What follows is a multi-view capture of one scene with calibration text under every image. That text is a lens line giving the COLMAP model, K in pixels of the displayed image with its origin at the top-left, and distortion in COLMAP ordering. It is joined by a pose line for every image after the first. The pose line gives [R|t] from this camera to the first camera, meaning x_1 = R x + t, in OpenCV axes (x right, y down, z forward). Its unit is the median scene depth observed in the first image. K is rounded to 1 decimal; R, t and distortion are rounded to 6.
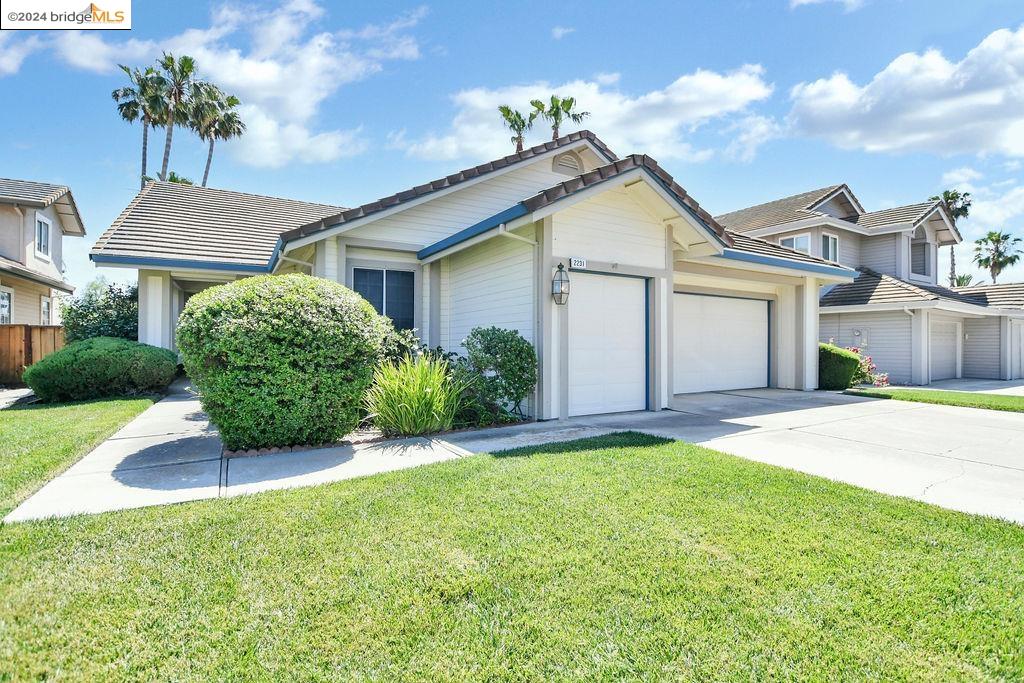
lens RADIAL K [[486.1, 0, 514.2], [0, 486.1, 344.9], [0, 0, 1]] dist [-0.028805, -0.000589]
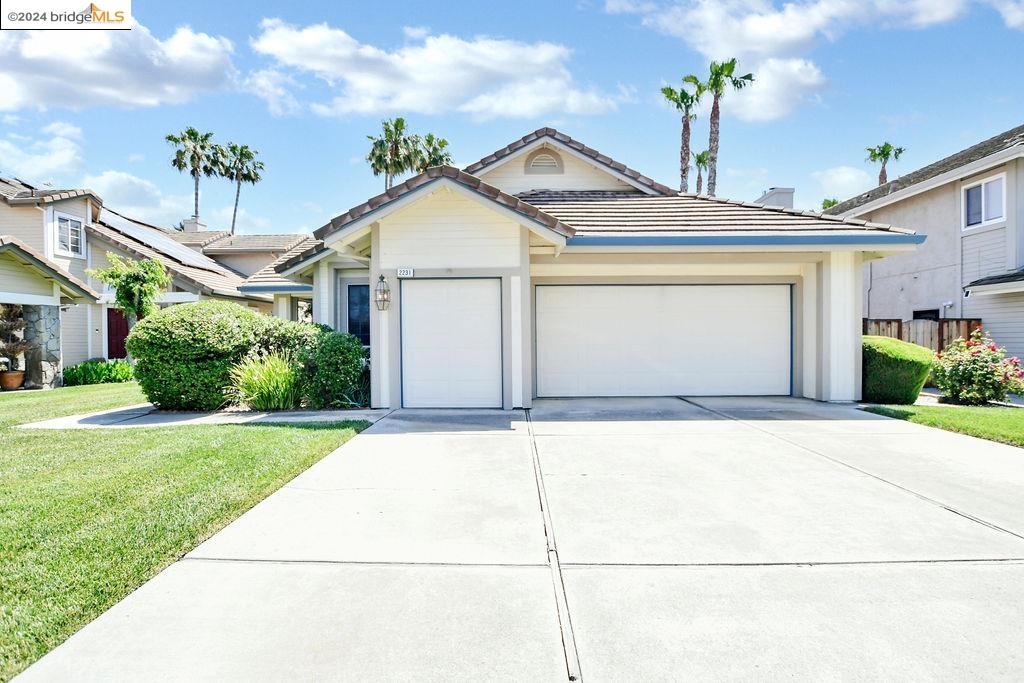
lens RADIAL K [[486.1, 0, 509.4], [0, 486.1, 341.1], [0, 0, 1]] dist [-0.028805, -0.000589]
pose [[0.846362, -0.007547, -0.532554, 0.620014], [0.008738, 0.999962, -0.000284, -0.003953], [0.532536, -0.004413, 0.846396, 0.114881]]
